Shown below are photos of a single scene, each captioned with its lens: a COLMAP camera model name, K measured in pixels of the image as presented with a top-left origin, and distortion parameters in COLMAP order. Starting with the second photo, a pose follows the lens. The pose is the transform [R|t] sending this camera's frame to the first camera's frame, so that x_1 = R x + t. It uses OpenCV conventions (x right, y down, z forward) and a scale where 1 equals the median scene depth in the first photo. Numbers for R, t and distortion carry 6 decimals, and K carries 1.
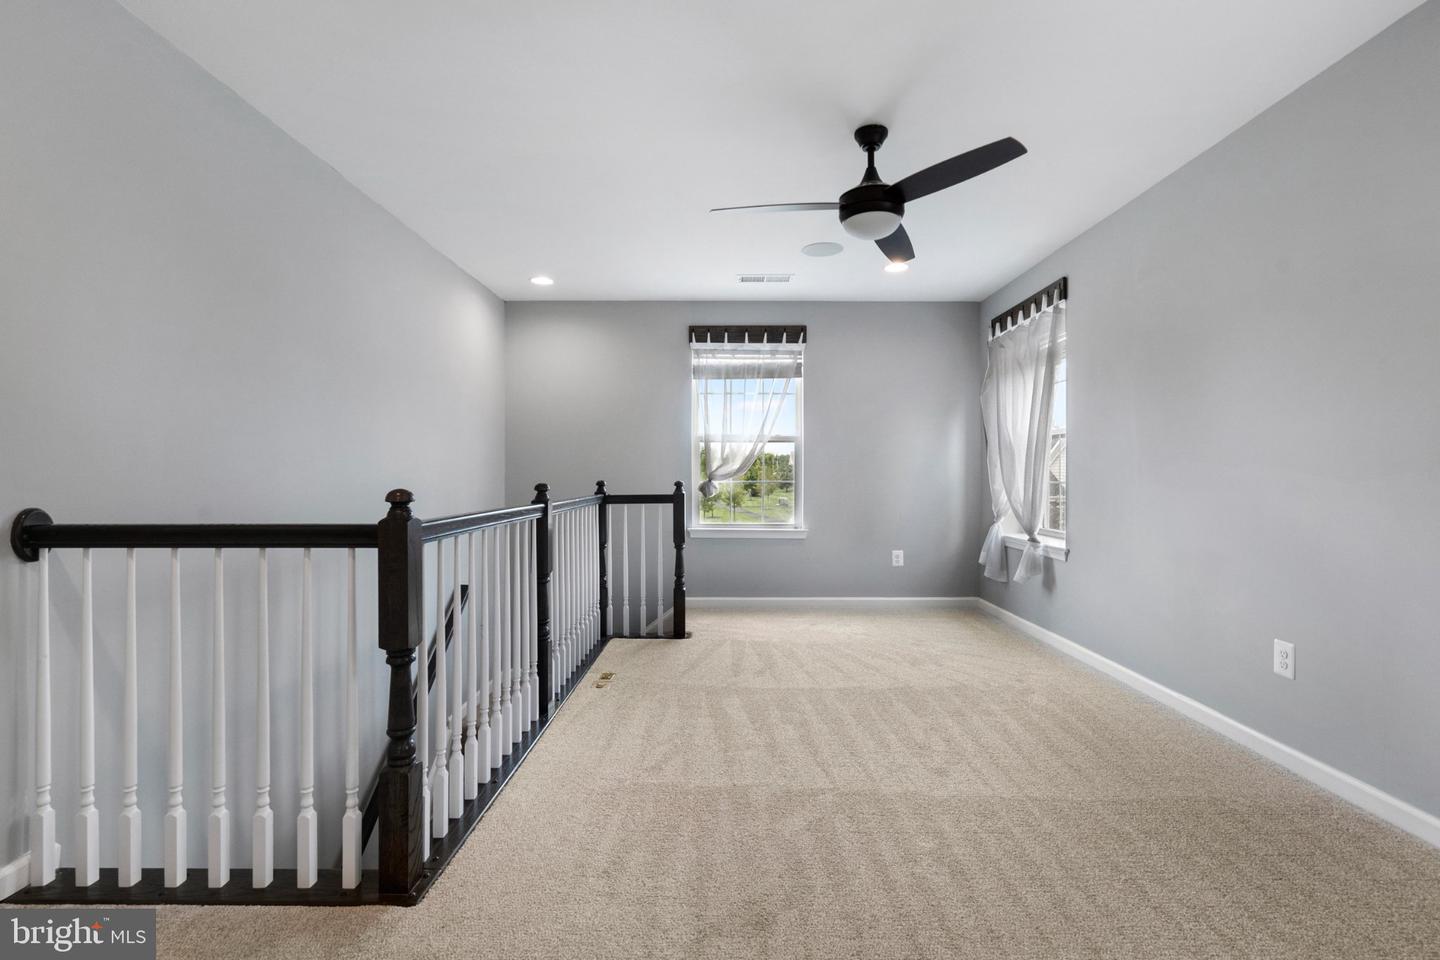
lens RADIAL K [[695.5, 0, 722.5], [0, 695.5, 477.0], [0, 0, 1]] dist [0.000321, 0.000427]
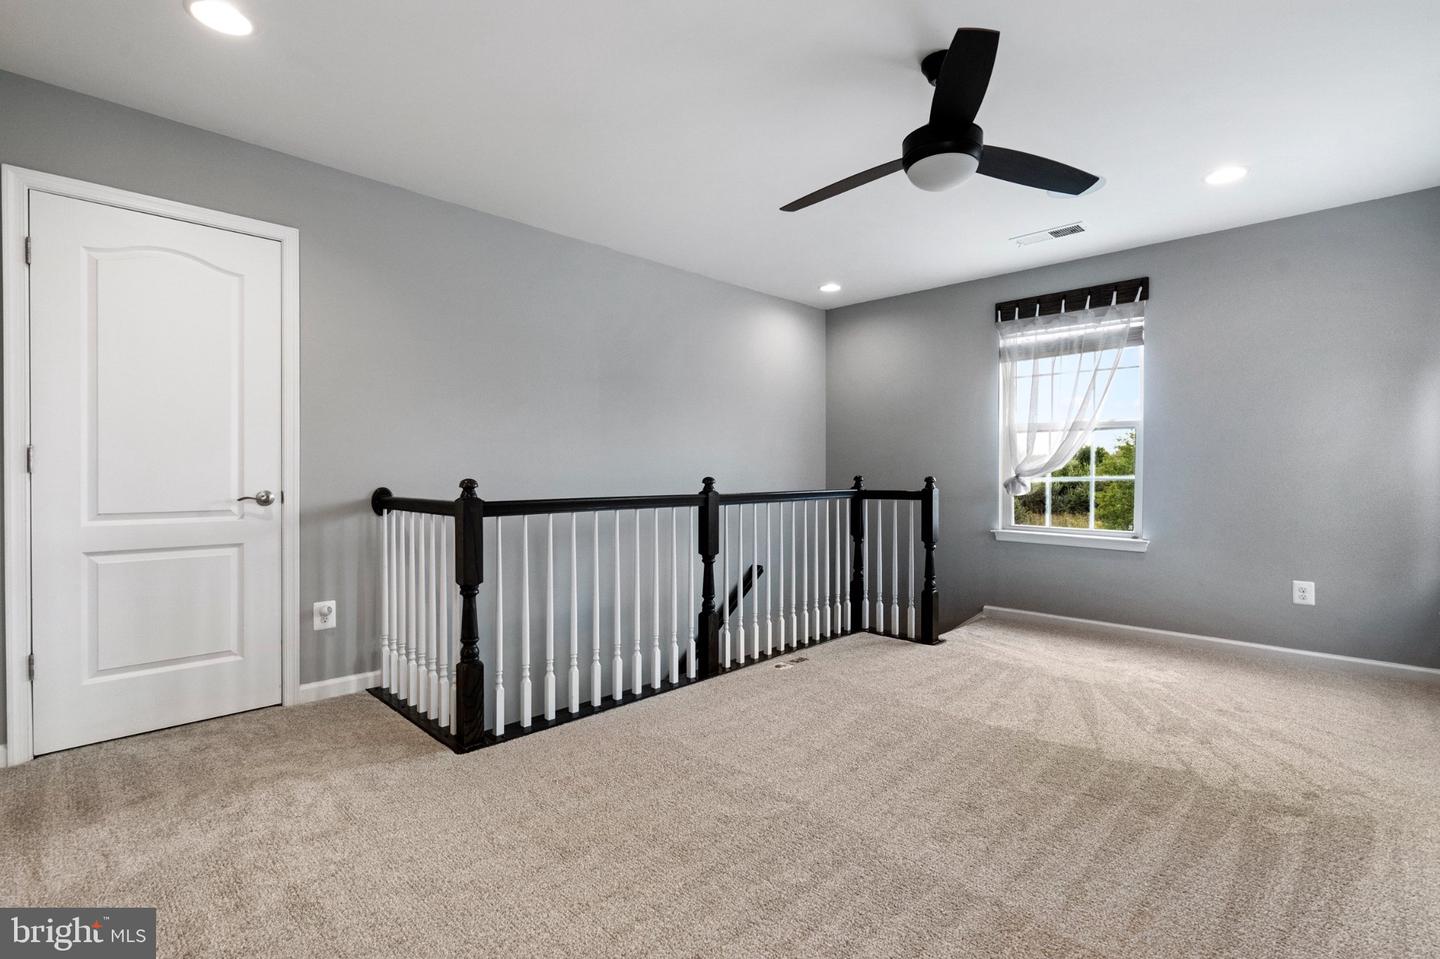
lens RADIAL K [[695.5, 0, 722.5], [0, 695.5, 476.5], [0, 0, 1]] dist [0.000321, 0.000427]
pose [[0.700377, 0.007119, -0.713737, 0.406153], [-0.003263, 0.999972, 0.006772, 0.000228], [0.713766, -0.002414, 0.700381, 0.141862]]
